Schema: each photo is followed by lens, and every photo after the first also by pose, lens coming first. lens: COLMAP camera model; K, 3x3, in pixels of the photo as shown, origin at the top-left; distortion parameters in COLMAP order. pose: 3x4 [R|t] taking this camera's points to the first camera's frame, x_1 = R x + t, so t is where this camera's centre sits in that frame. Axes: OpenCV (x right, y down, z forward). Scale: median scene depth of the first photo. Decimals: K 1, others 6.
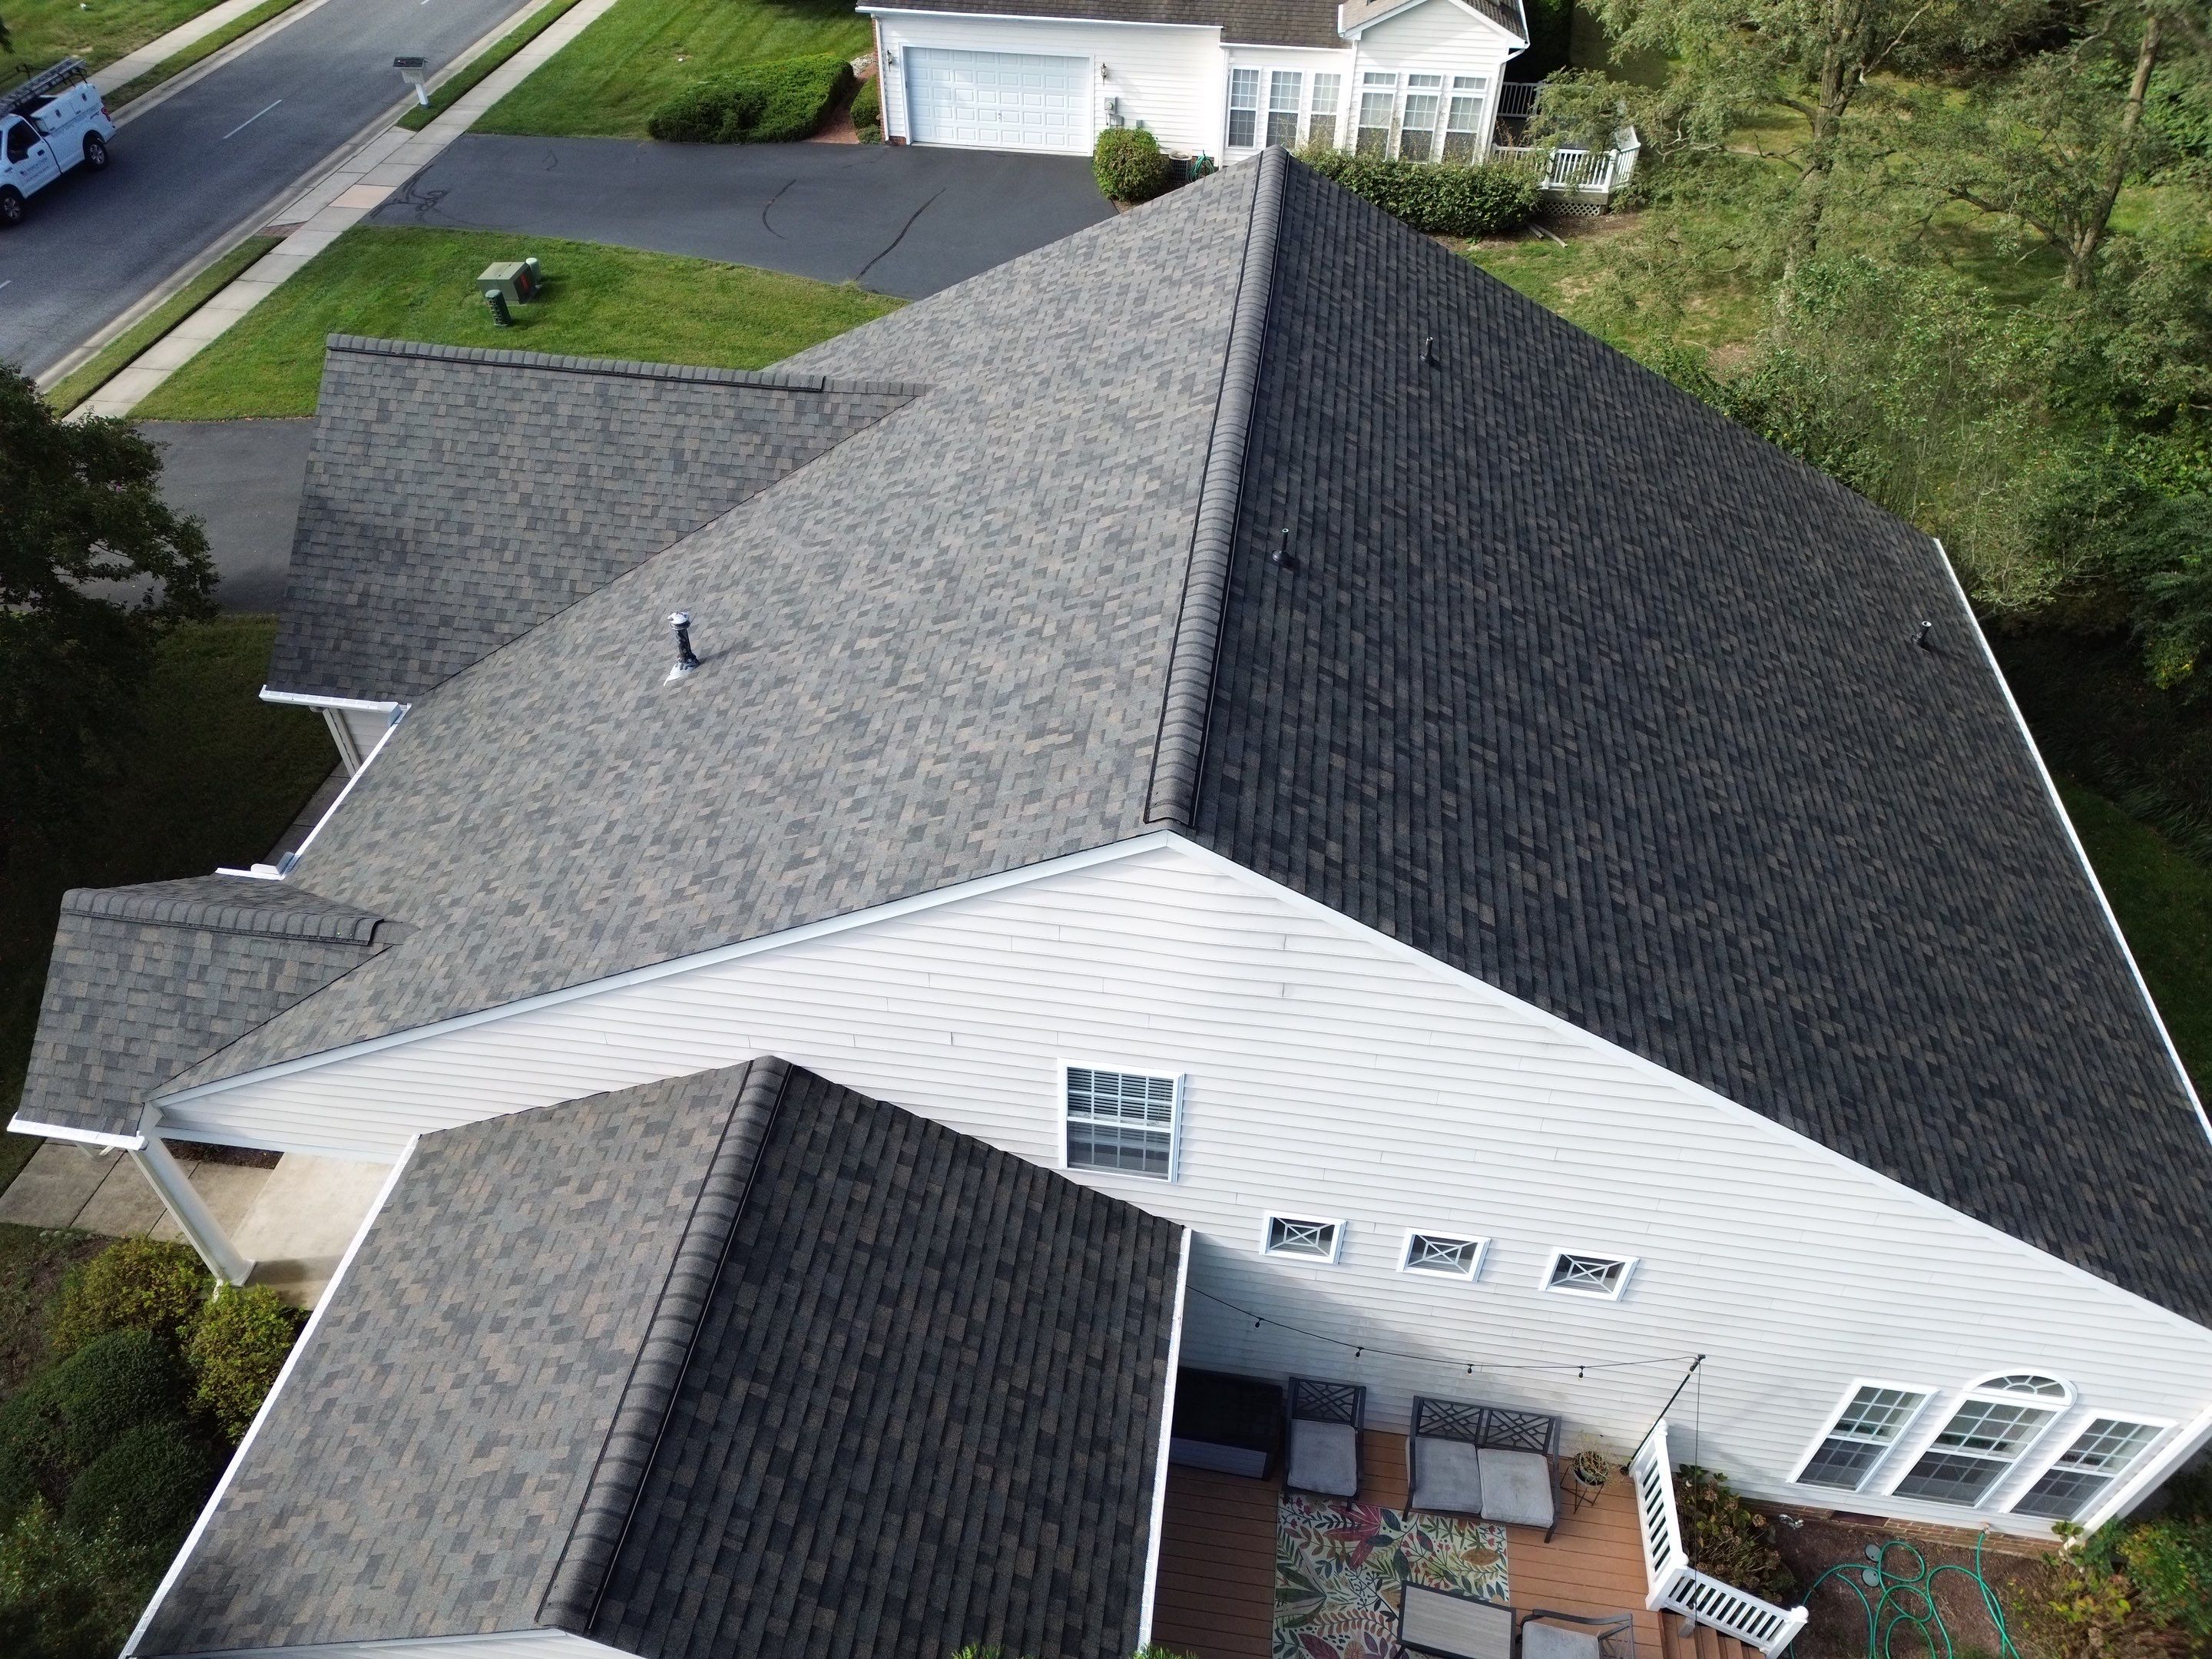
lens RADIAL K [[1546.9, 0, 1103.6], [0, 1546.9, 832.6], [0, 0, 1]] dist [0.075749, -0.069483]
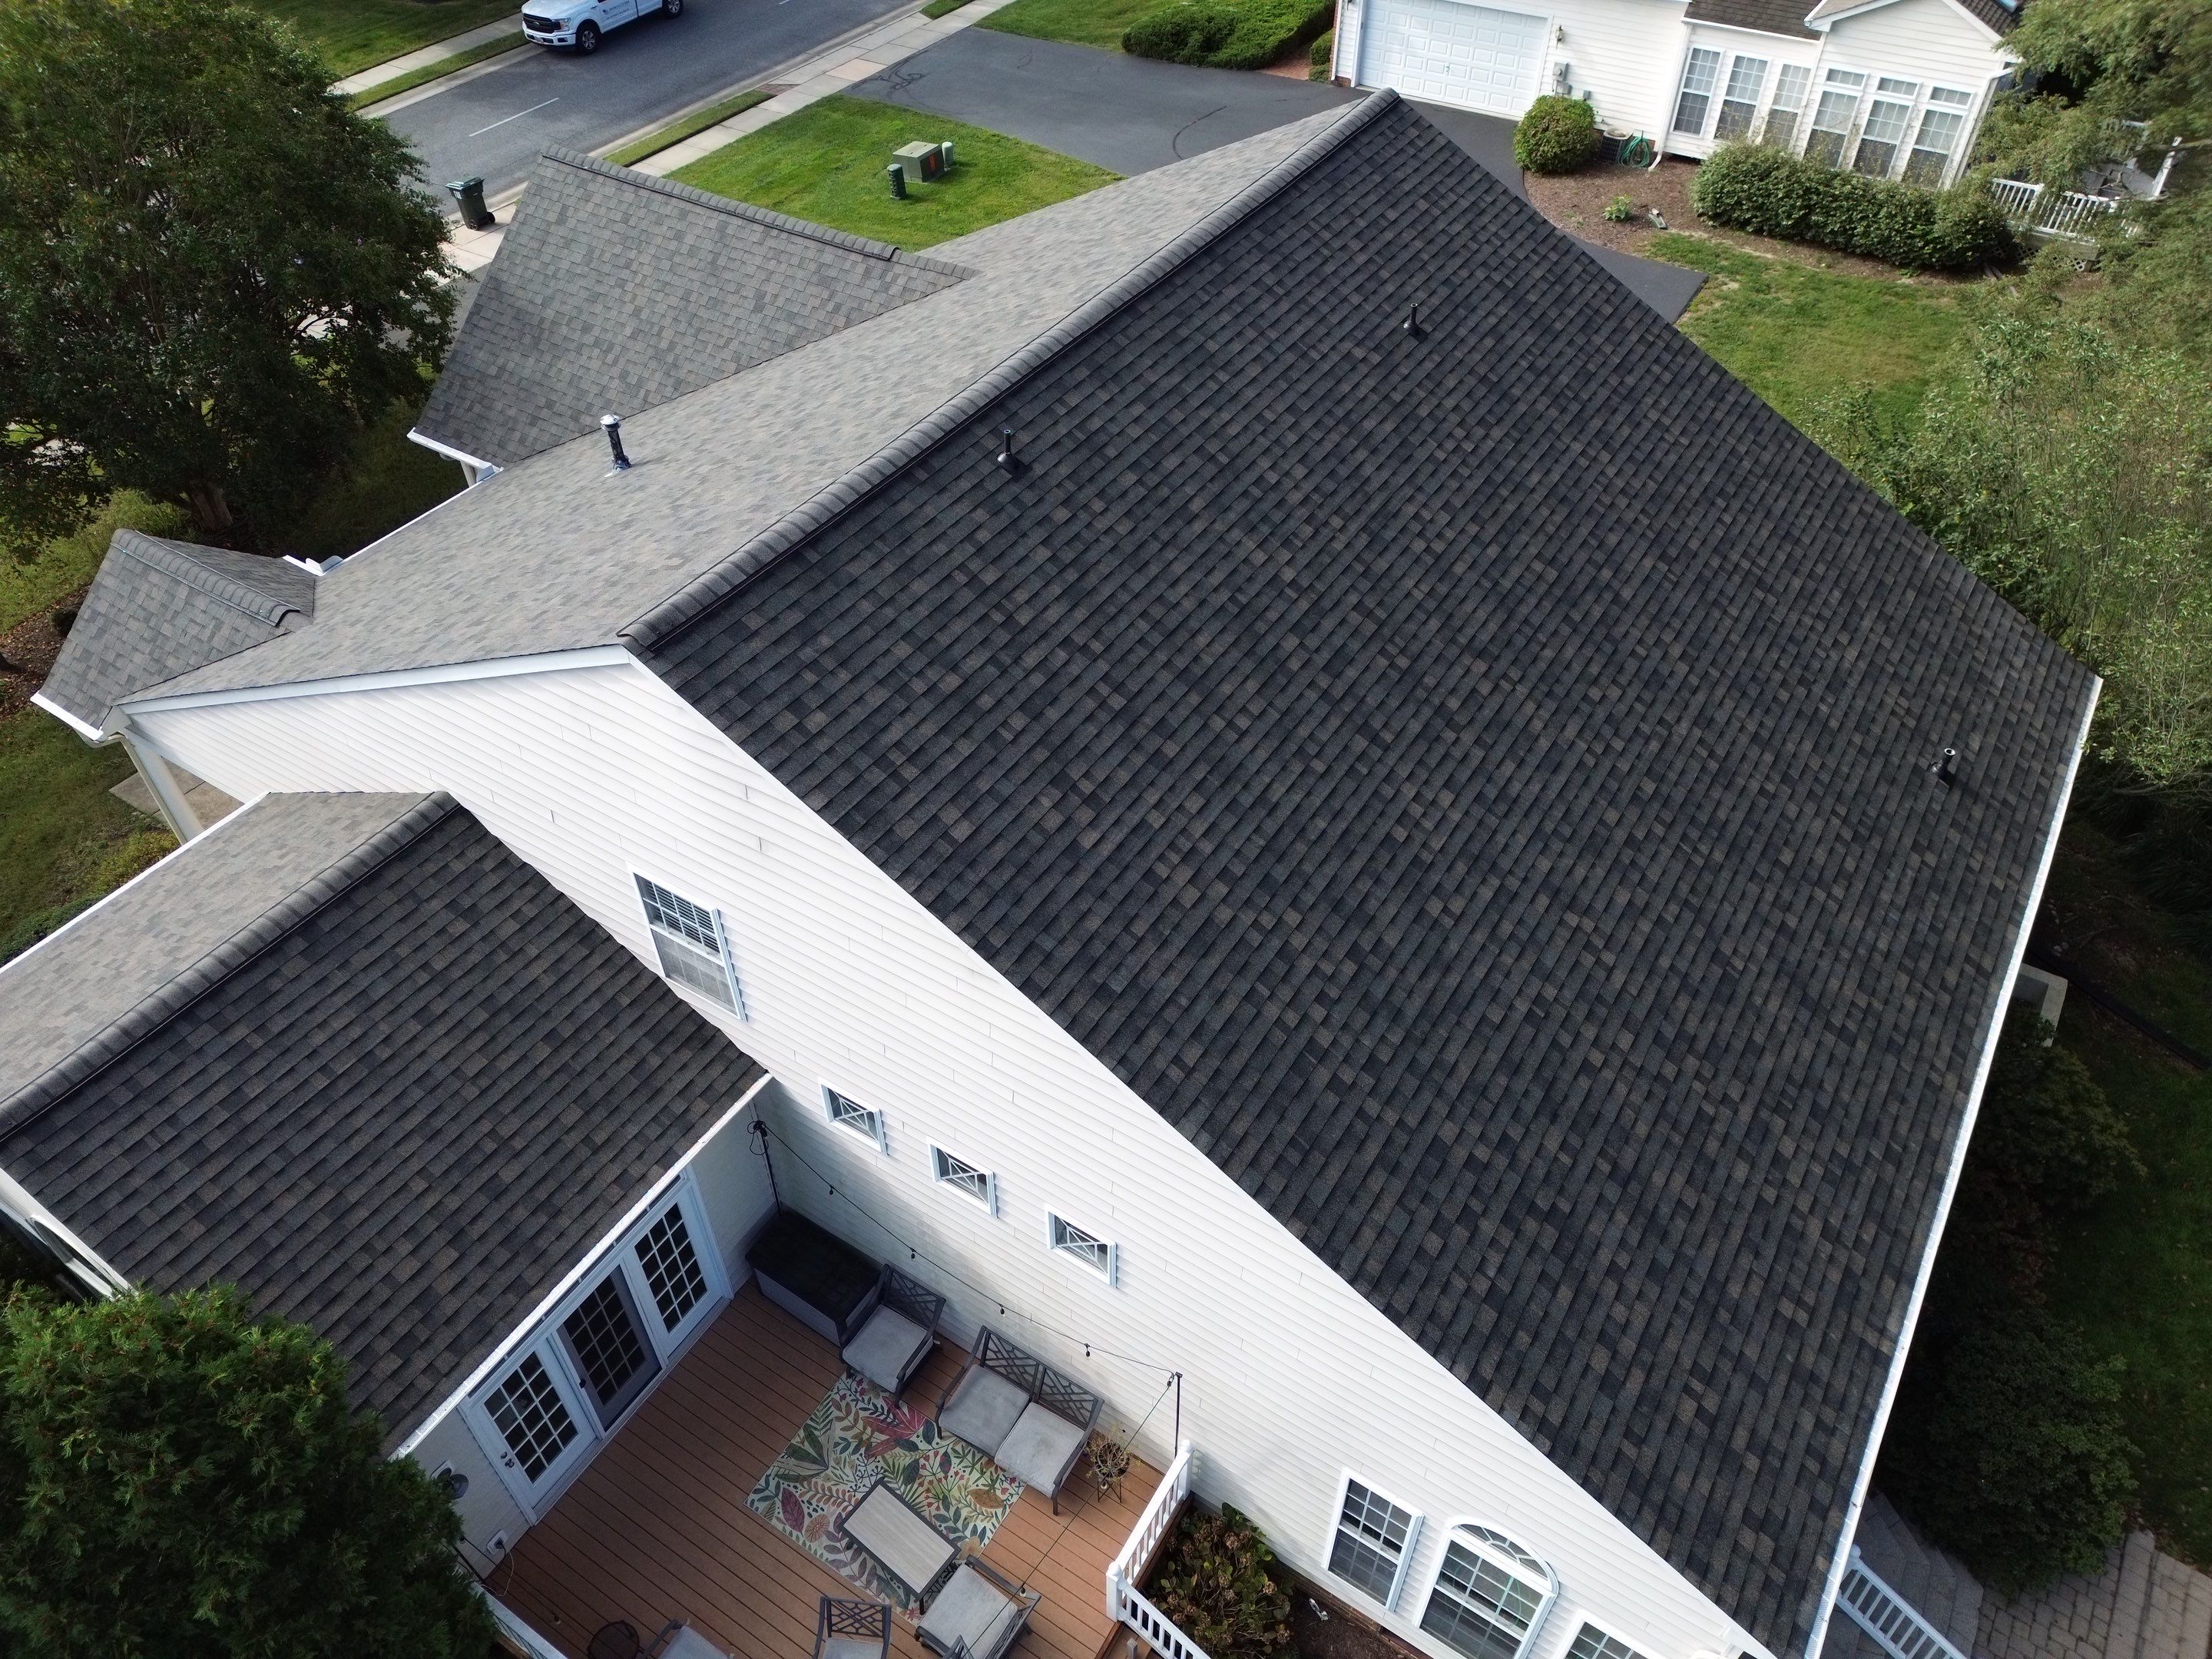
lens RADIAL K [[1546.9, 0, 1100.8], [0, 1546.9, 829.5], [0, 0, 1]] dist [0.075749, -0.069483]
pose [[0.907795, 0.280893, -0.311458, 0.384377], [-0.275194, 0.959317, 0.063076, -0.020703], [0.316505, 0.028452, 0.948164, 0.057428]]
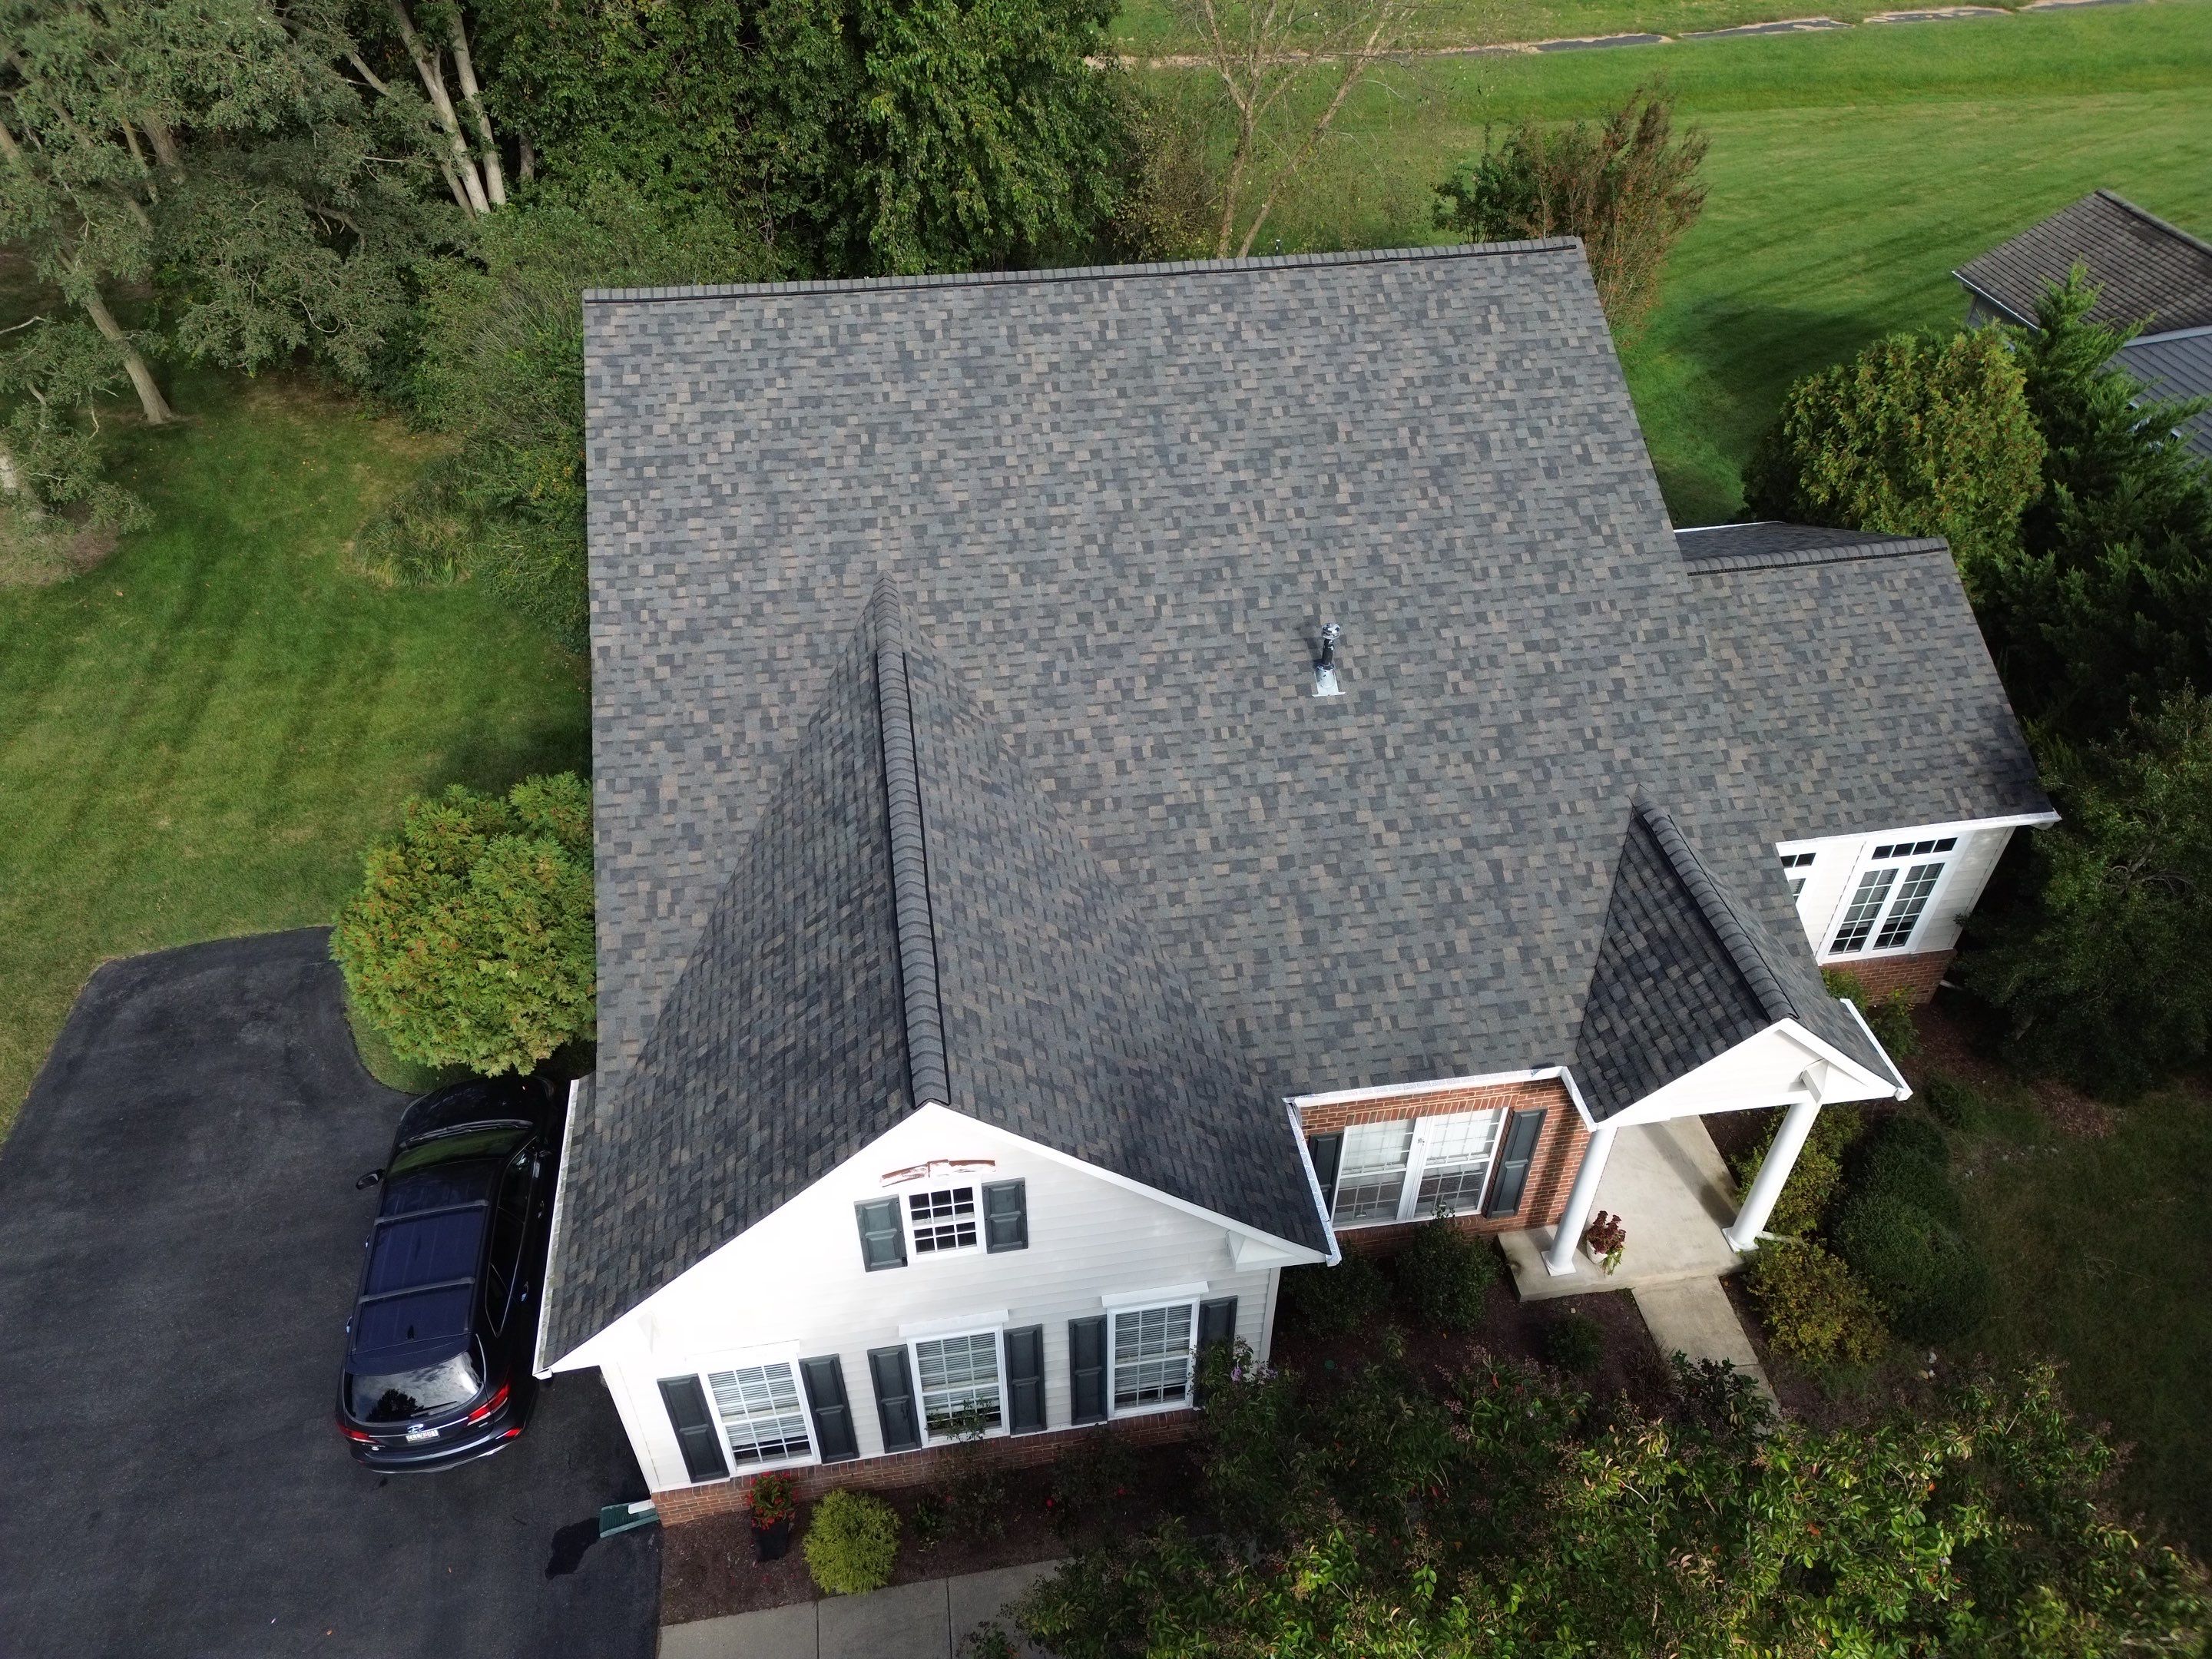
lens RADIAL K [[1546.9, 0, 1104.4], [0, 1546.9, 840.5], [0, 0, 1]] dist [0.075749, -0.069483]
pose [[-0.287855, -0.647064, 0.706008, -0.908598], [0.648158, 0.411074, 0.641022, -0.731429], [-0.705004, 0.642127, 0.301070, 0.721740]]
